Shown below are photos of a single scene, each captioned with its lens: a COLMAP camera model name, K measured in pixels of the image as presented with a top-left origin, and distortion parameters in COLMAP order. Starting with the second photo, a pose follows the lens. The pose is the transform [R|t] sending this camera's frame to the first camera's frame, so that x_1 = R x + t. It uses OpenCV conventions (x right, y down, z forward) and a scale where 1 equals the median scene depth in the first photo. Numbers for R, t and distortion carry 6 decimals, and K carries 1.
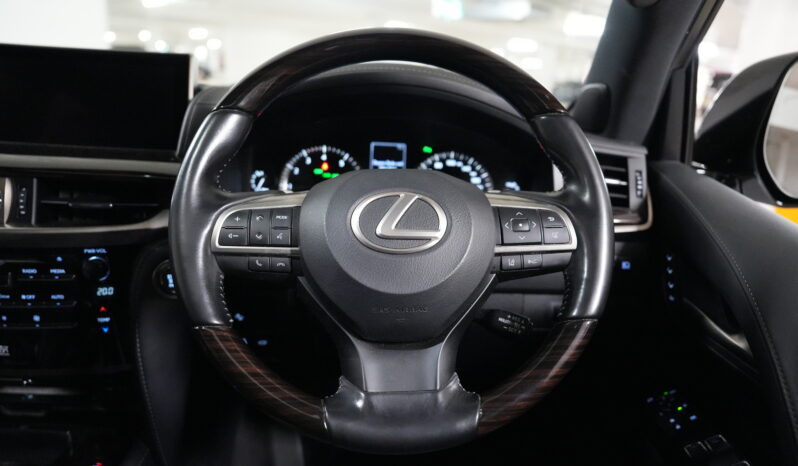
lens RADIAL K [[533.3, 0, 399.0], [0, 533.3, 233.0], [0, 0, 1]] dist [-0.096720, 0.065714]
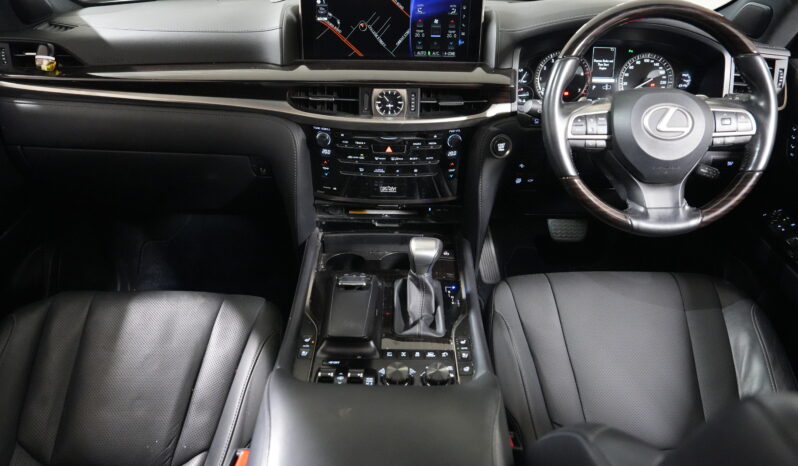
lens RADIAL K [[533.3, 0, 399.0], [0, 533.3, 233.0], [0, 0, 1]] dist [-0.096720, 0.065714]
pose [[0.997124, -0.003211, -0.075715, -0.750323], [0.027159, 0.947879, 0.317471, -0.241527], [0.070749, -0.318614, 0.945240, -0.888419]]
